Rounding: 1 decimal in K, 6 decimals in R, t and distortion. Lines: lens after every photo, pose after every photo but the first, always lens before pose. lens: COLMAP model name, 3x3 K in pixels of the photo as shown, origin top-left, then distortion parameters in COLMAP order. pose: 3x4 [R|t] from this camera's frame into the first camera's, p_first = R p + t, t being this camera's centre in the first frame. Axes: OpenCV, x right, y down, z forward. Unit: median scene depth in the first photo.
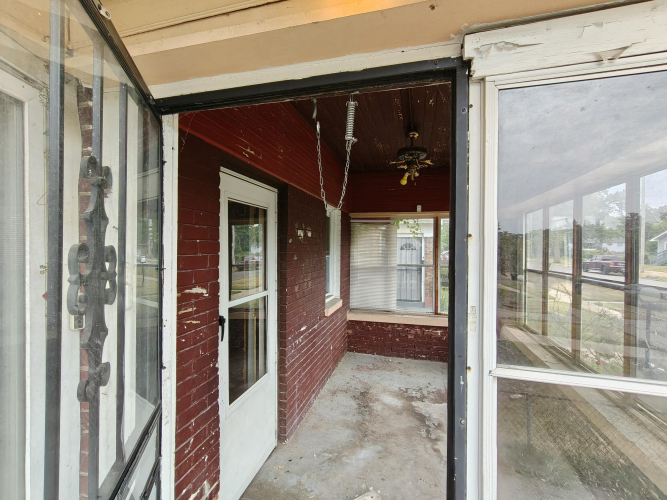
lens RADIAL K [[317.6, 0, 334.0], [0, 317.6, 250.7], [0, 0, 1]] dist [0.000576, 0.002448]
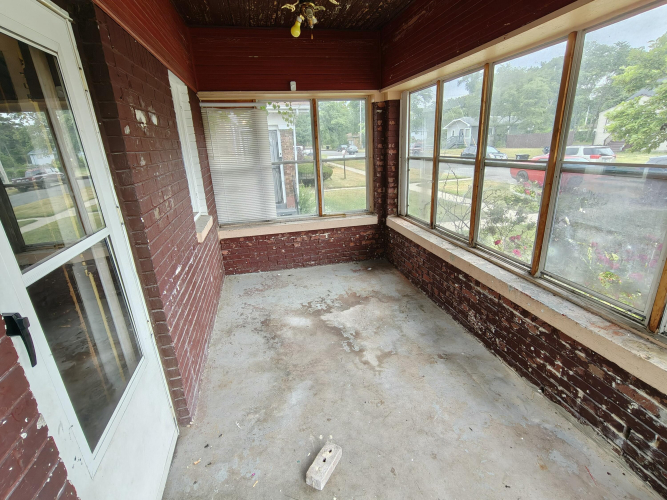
lens RADIAL K [[317.6, 0, 329.5], [0, 317.6, 249.5], [0, 0, 1]] dist [0.000576, 0.002448]
pose [[0.885266, -0.193248, 0.423037, -0.080942], [0.057065, 0.947848, 0.313571, 0.009693], [-0.461572, -0.253453, 0.850125, 0.263324]]
